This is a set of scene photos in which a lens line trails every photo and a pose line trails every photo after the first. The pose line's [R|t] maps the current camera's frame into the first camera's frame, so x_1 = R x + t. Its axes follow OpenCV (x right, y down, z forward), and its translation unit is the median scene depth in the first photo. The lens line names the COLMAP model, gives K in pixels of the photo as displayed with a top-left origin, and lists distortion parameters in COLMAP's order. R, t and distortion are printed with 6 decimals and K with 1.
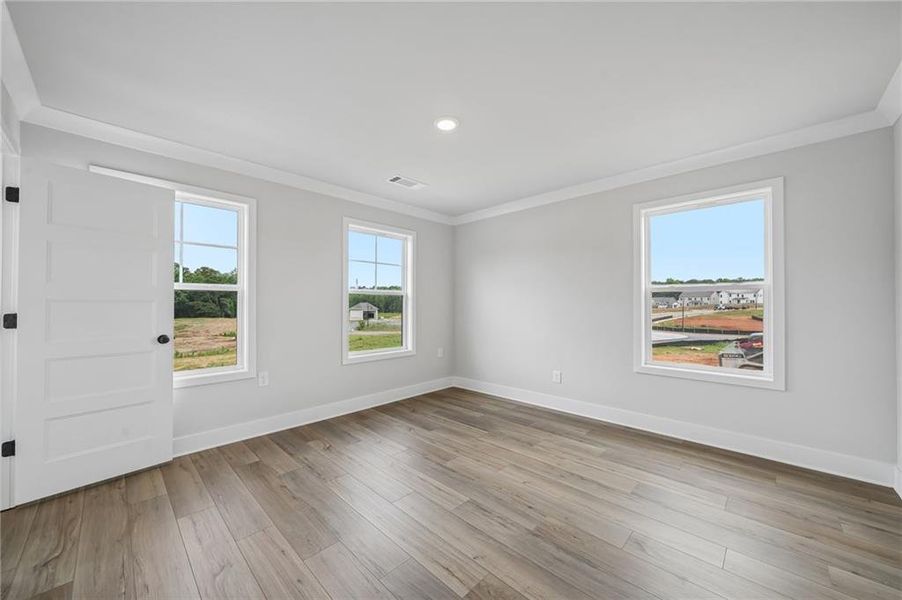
lens RADIAL K [[327.3, 0, 460.5], [0, 327.3, 301.2], [0, 0, 1]] dist [-0.001334, 0.000046]
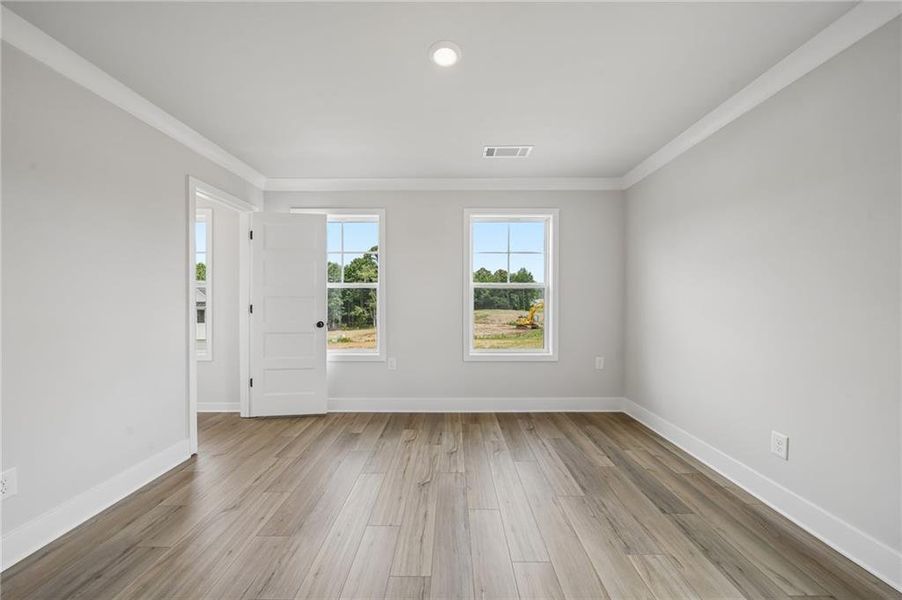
lens RADIAL K [[322.3, 0, 458.0], [0, 322.3, 301.2], [0, 0, 1]] dist [-0.004665, -0.000041]
pose [[0.692285, 0.004562, -0.721610, 0.302592], [0.007563, 0.999879, 0.013577, 0.002579], [0.721584, -0.014857, 0.692167, 0.307740]]
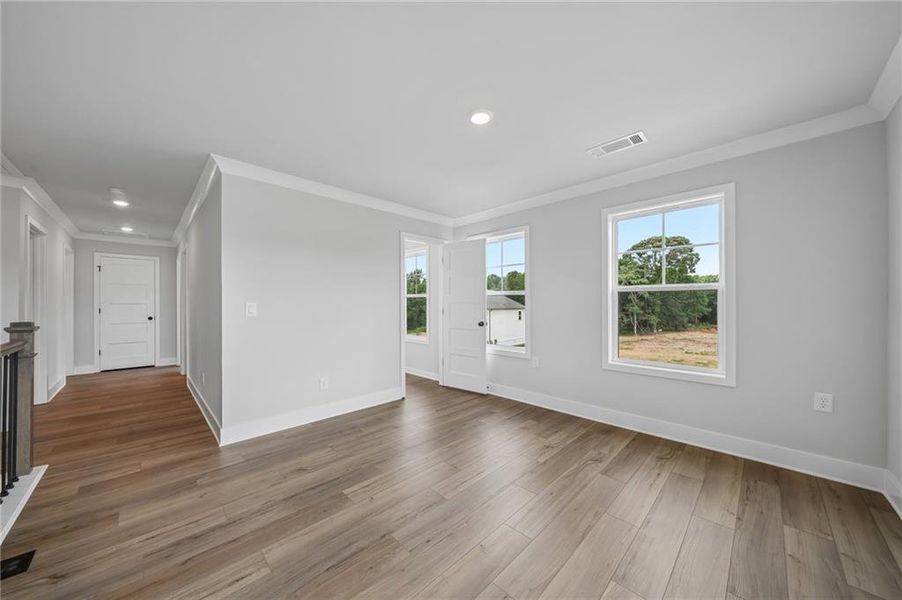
lens RADIAL K [[322.3, 0, 442.2], [0, 322.3, 302.0], [0, 0, 1]] dist [-0.004665, -0.000041]
pose [[-0.056248, -0.006388, -0.998396, 0.547269], [0.014448, 0.999870, -0.007211, 0.004465], [0.998312, -0.014830, -0.056148, 0.565165]]
